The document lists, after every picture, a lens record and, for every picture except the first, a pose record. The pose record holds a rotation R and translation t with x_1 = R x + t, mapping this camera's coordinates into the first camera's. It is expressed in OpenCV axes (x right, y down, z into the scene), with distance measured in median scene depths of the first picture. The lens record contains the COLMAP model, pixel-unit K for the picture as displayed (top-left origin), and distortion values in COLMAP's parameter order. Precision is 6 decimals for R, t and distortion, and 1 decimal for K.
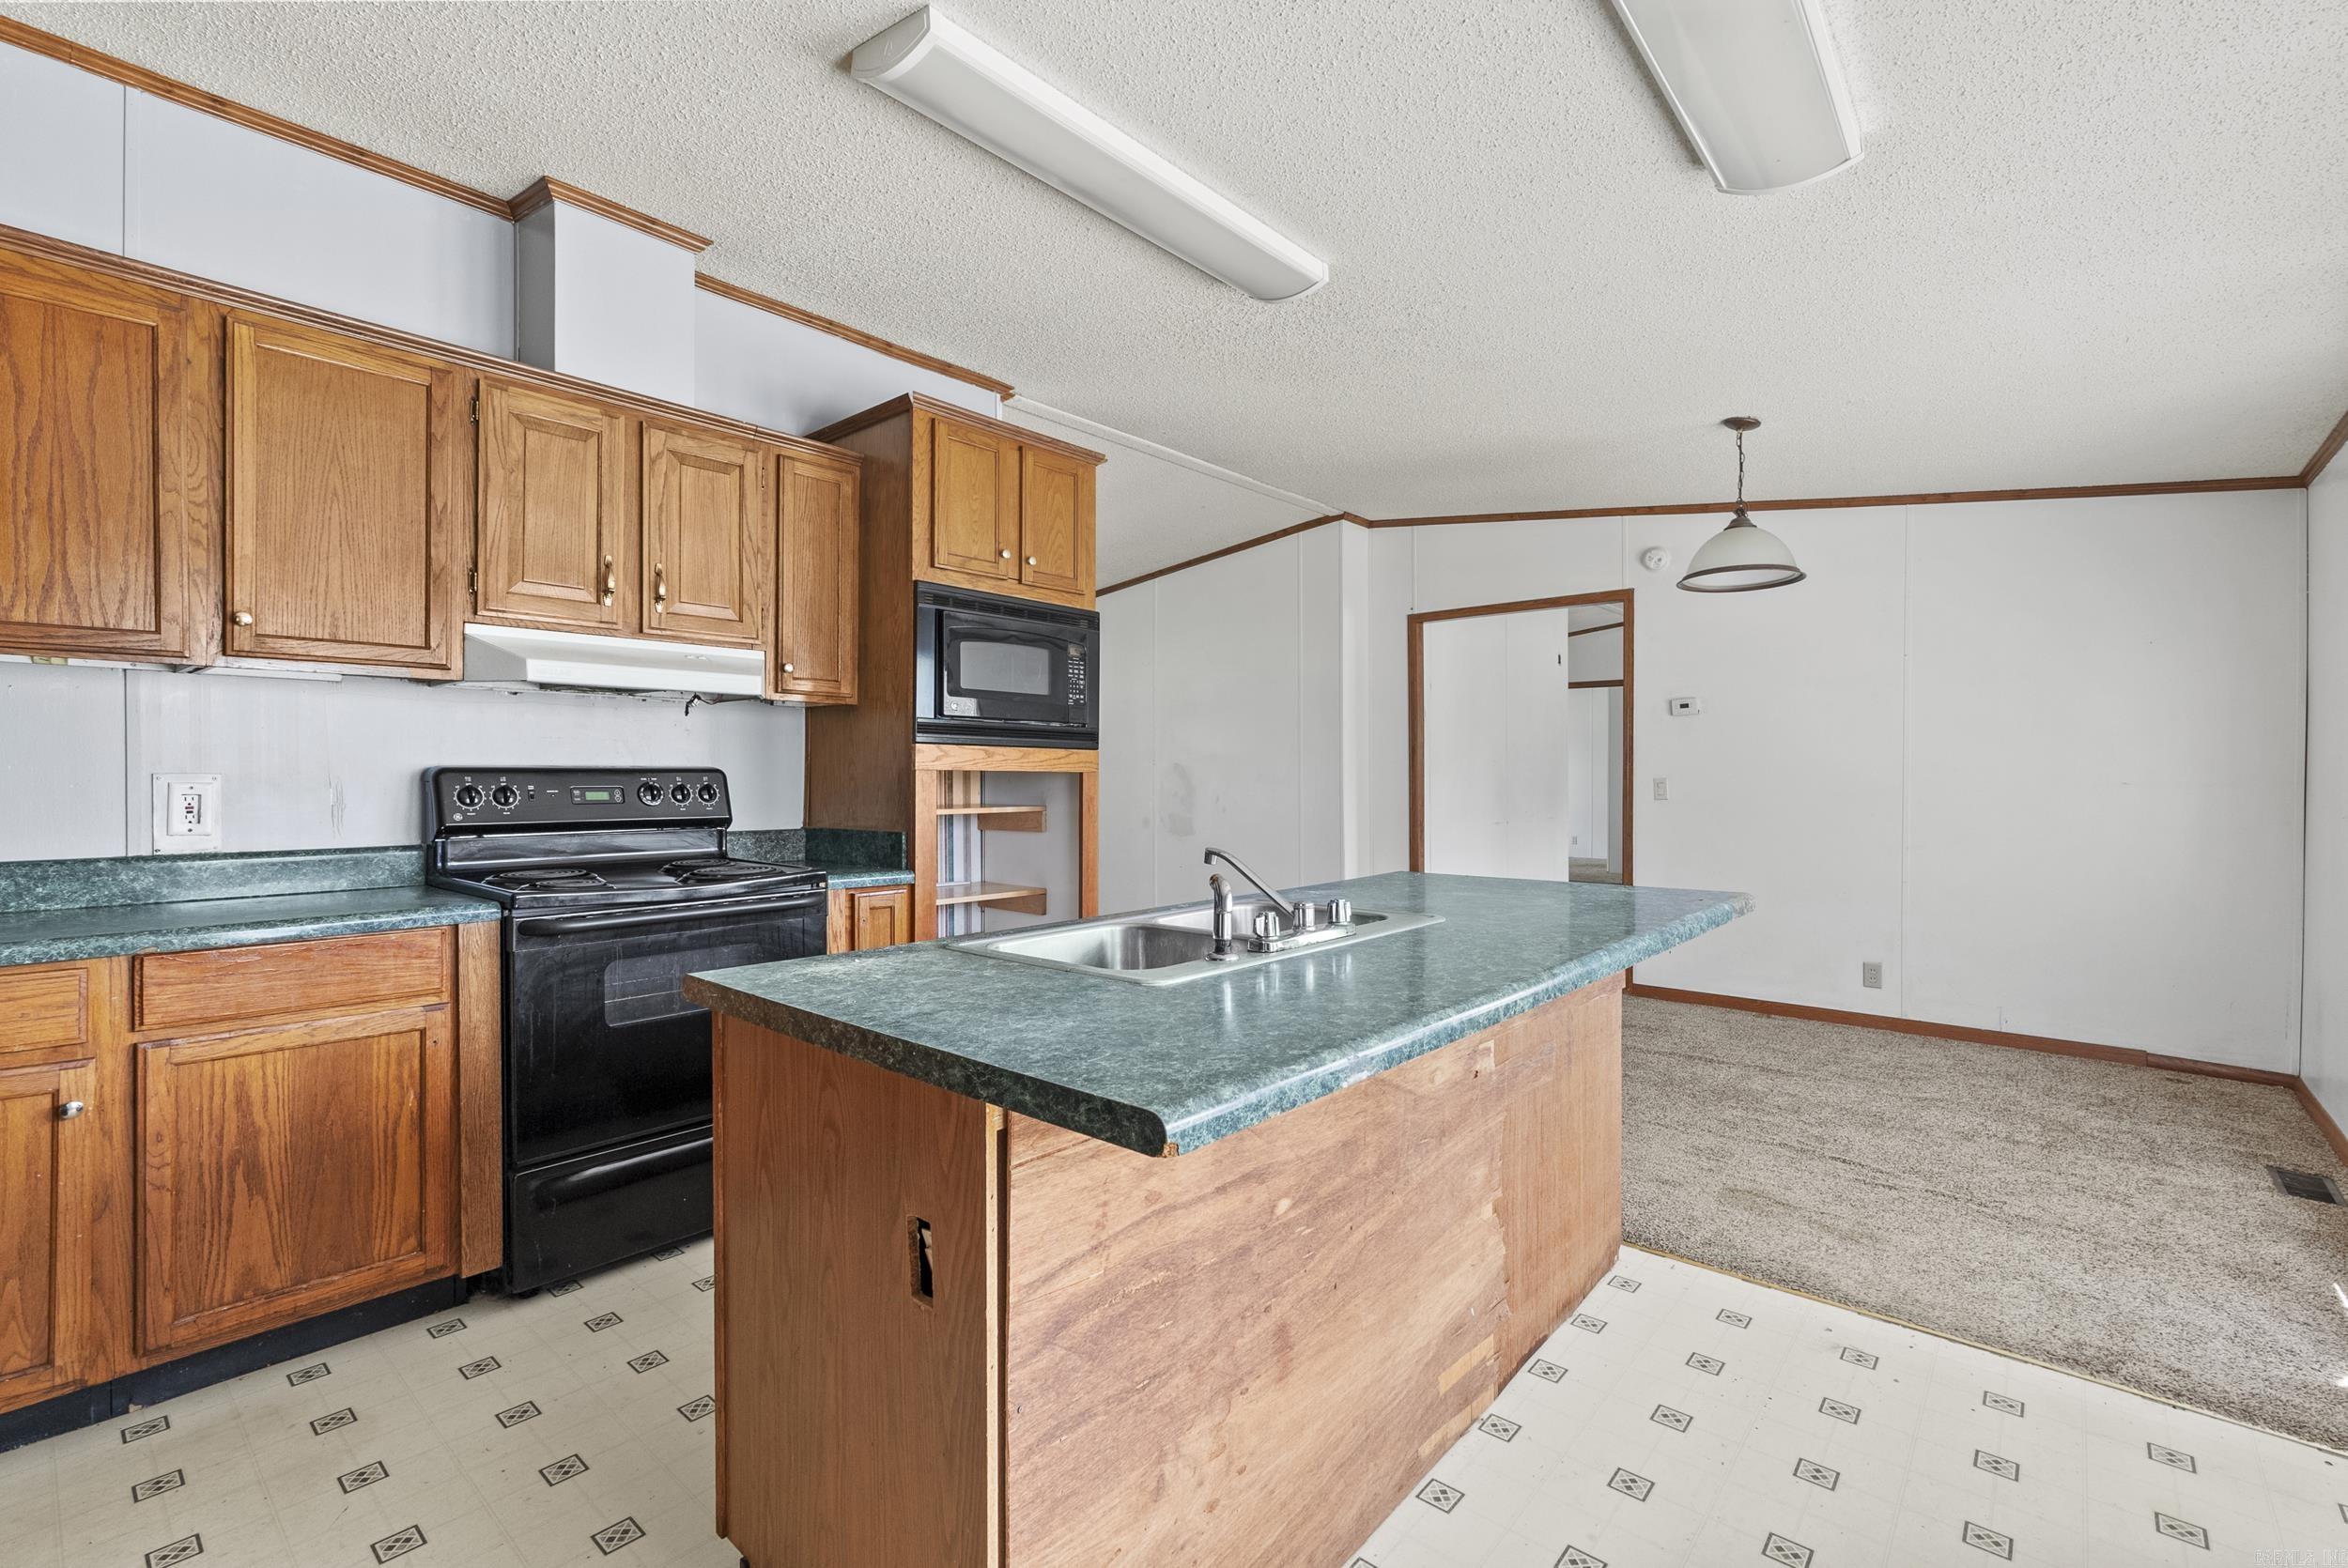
lens RADIAL K [[1043.2, 0, 1177.8], [0, 1043.2, 775.9], [0, 0, 1]] dist [-0.008632, 0.000535]
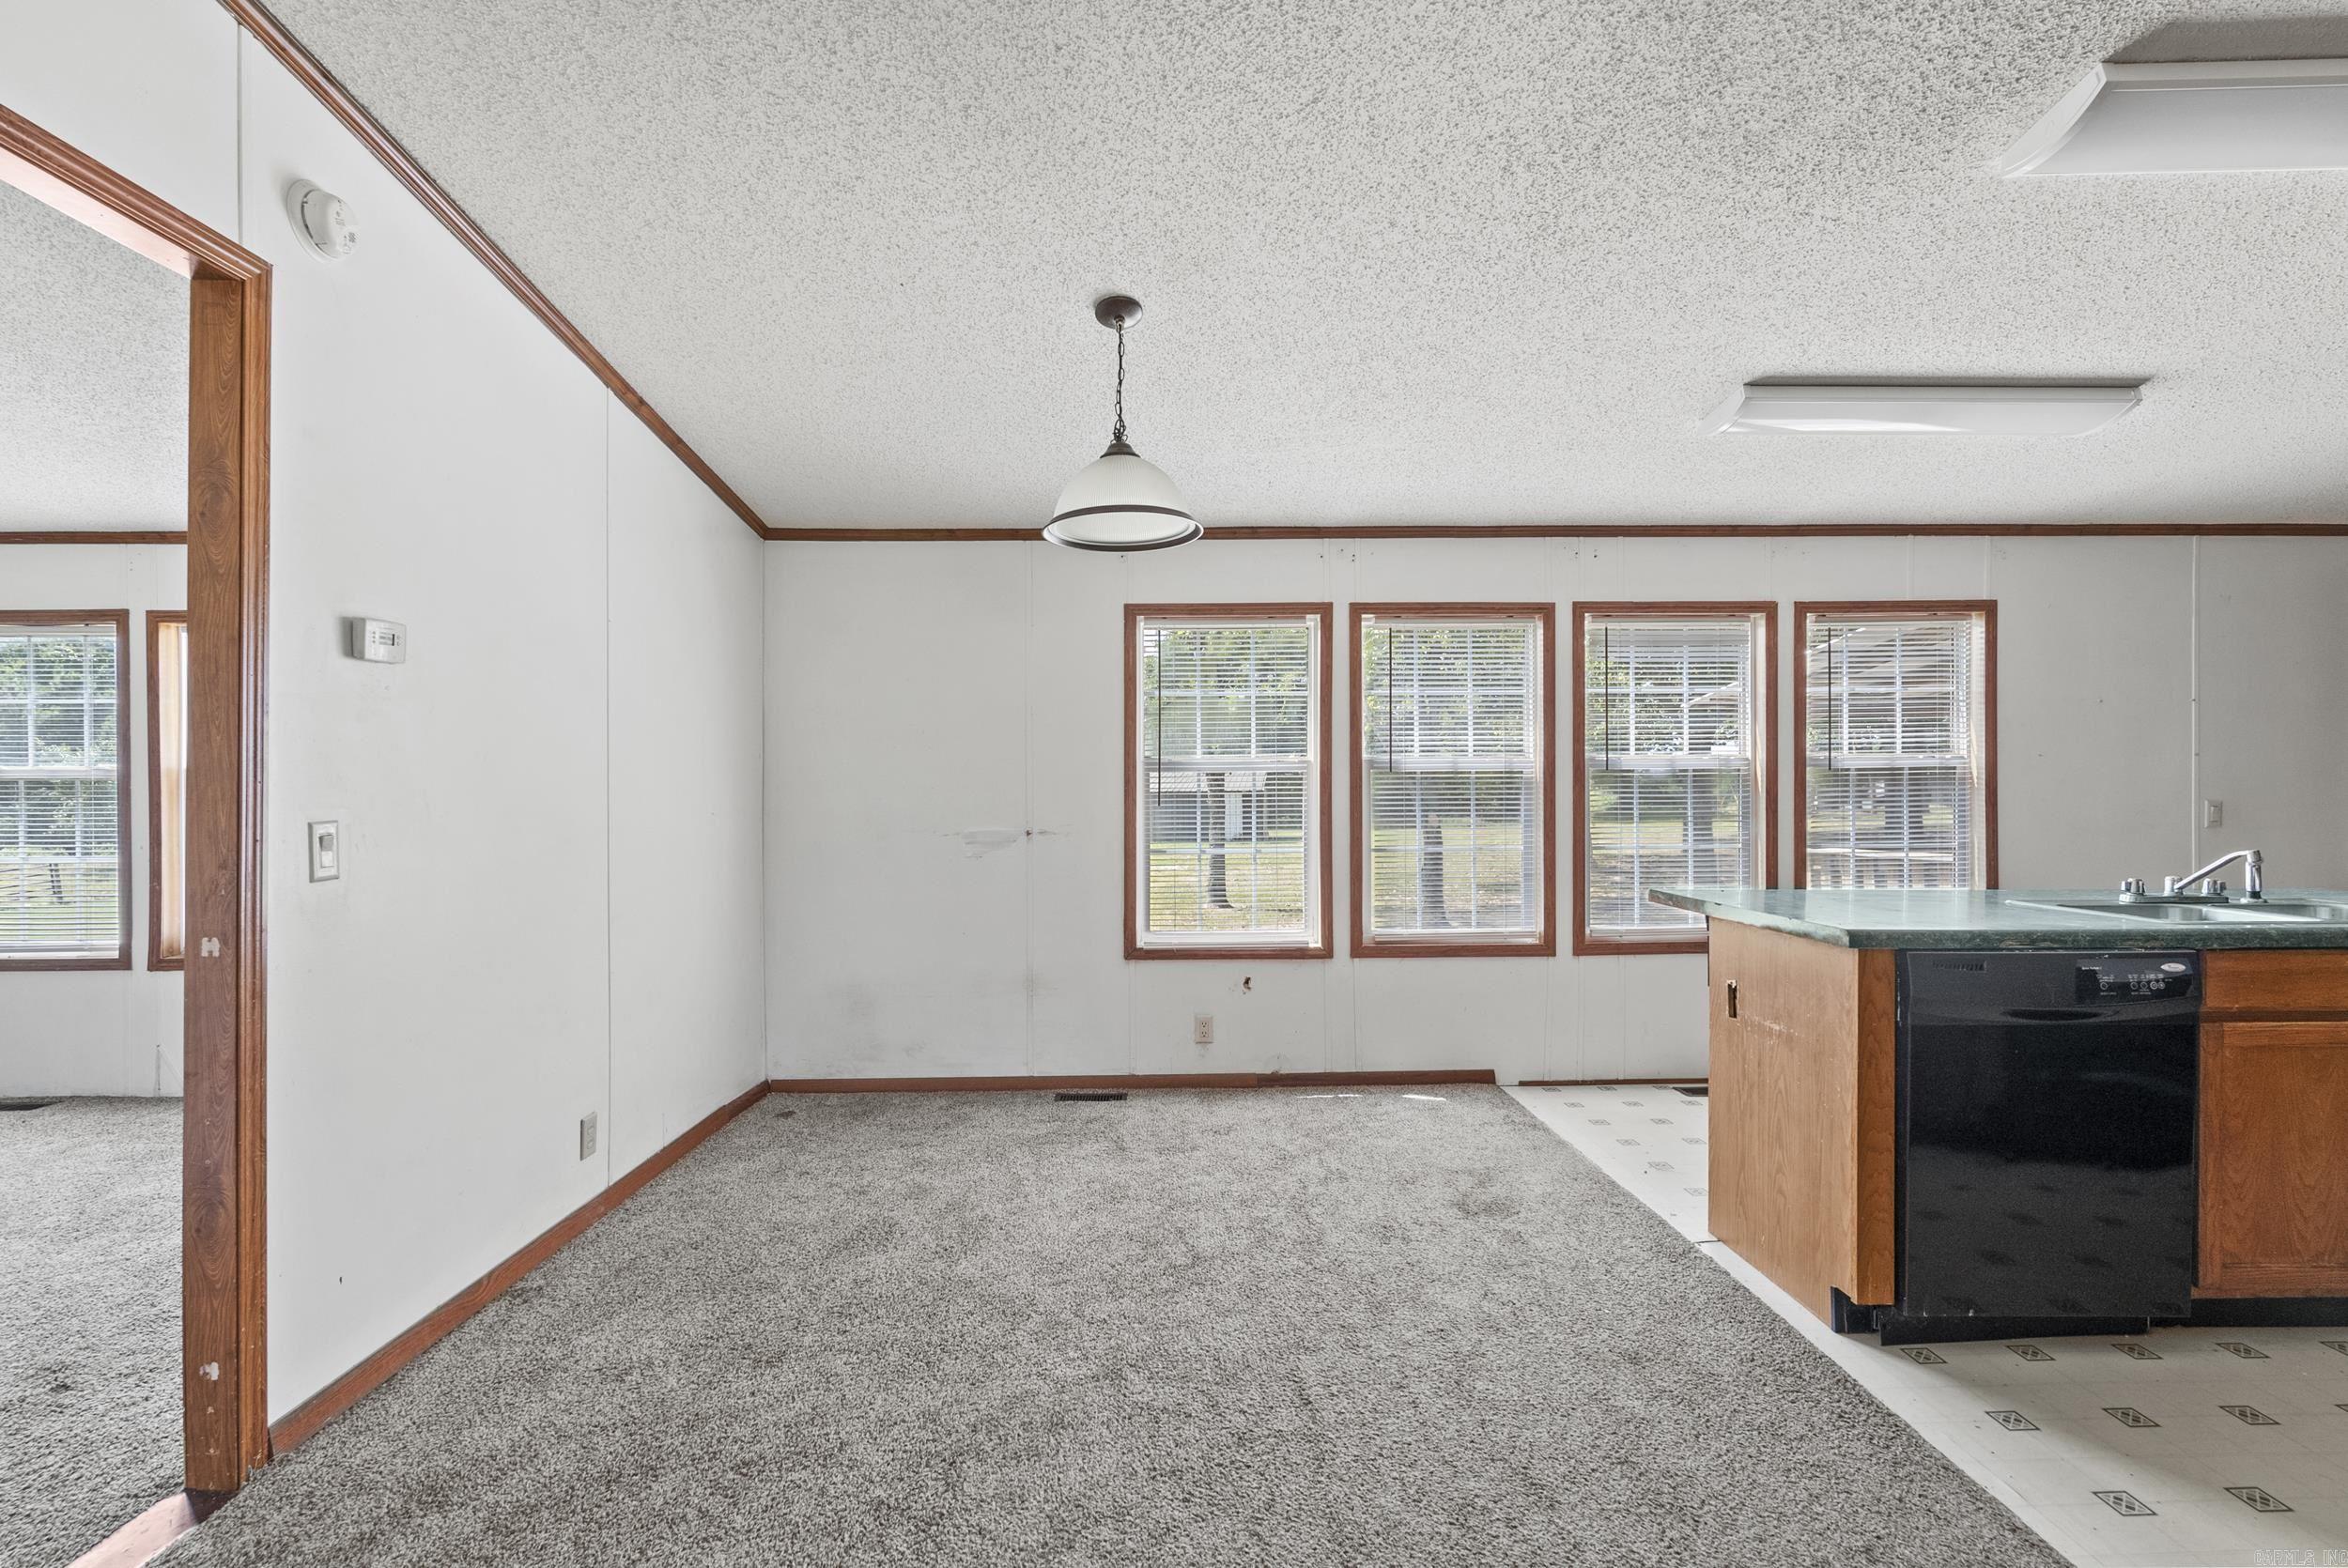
lens RADIAL K [[1043.2, 0, 1169.5], [0, 1043.2, 788.2], [0, 0, 1]] dist [-0.008632, 0.000535]
pose [[-0.672738, 0.006925, 0.739849, -0.011897], [0.007145, 0.999970, -0.002863, -0.010820], [-0.739847, 0.003360, -0.672767, 1.452865]]
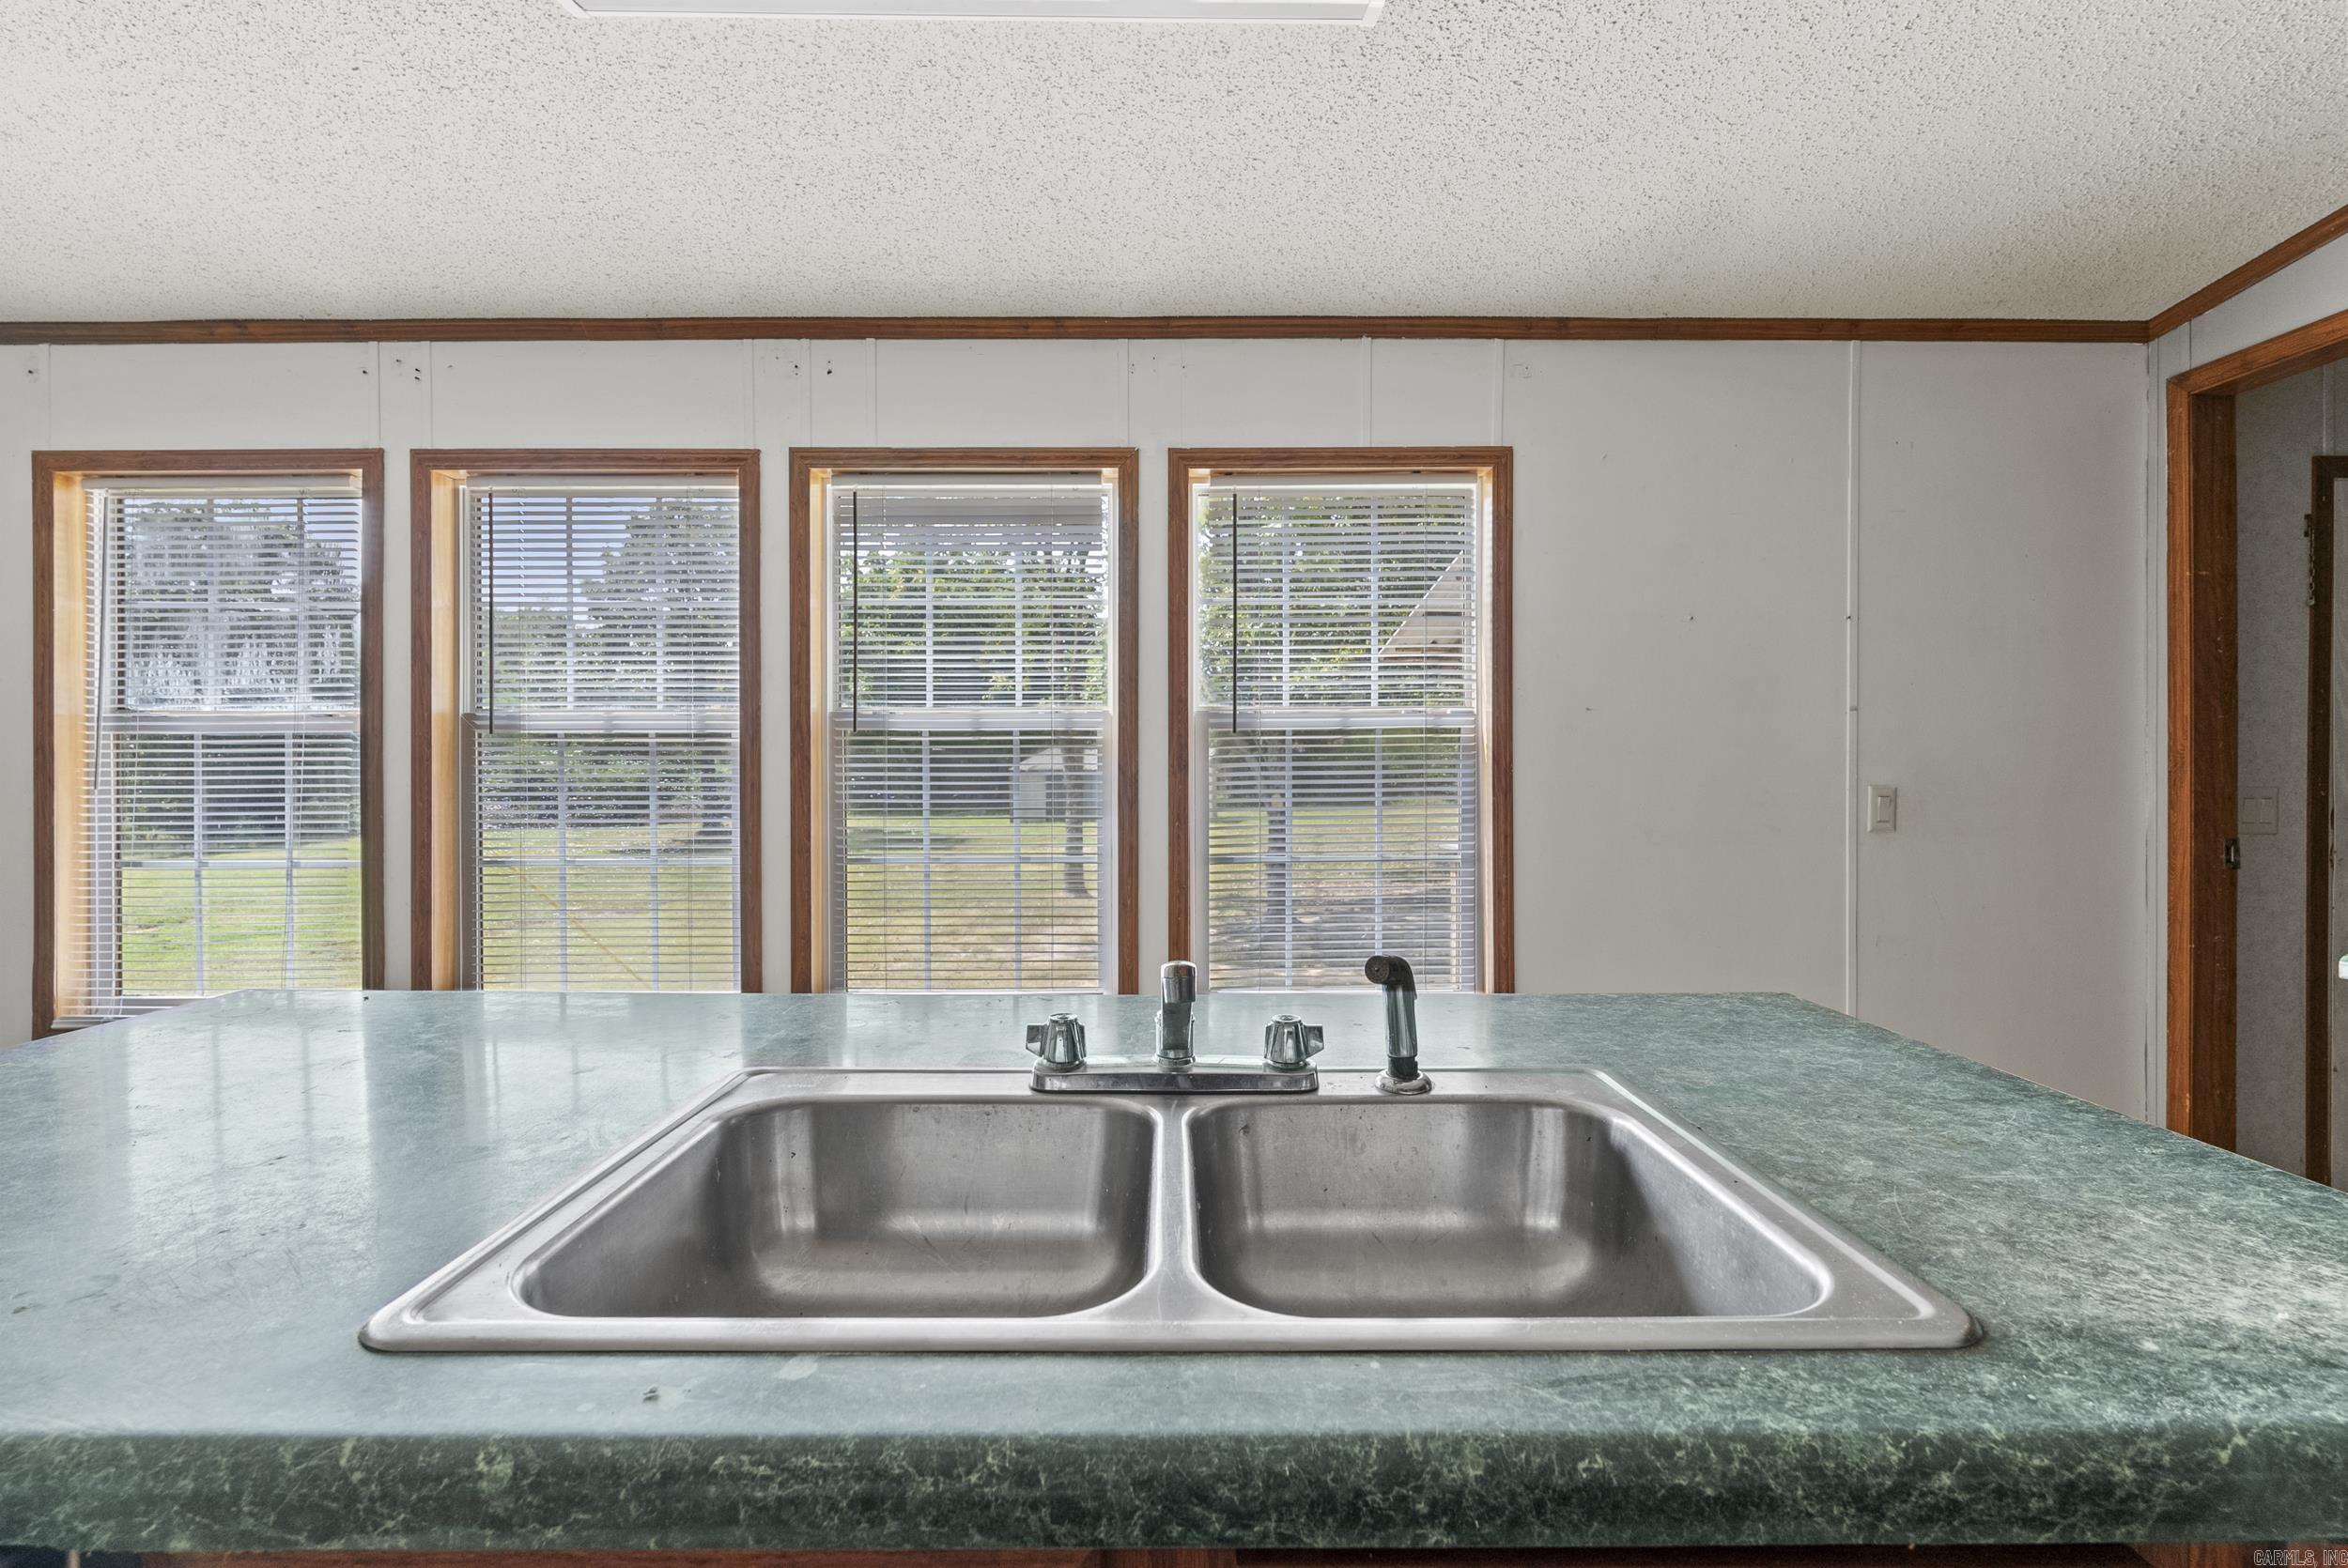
lens RADIAL K [[1043.2, 0, 1161.7], [0, 1043.2, 775.9], [0, 0, 1]] dist [-0.008632, 0.000535]
pose [[-0.670994, -0.003272, 0.741455, -0.134010], [0.004069, 0.999959, 0.008095, -0.006167], [-0.741451, 0.008449, -0.670954, 0.628511]]
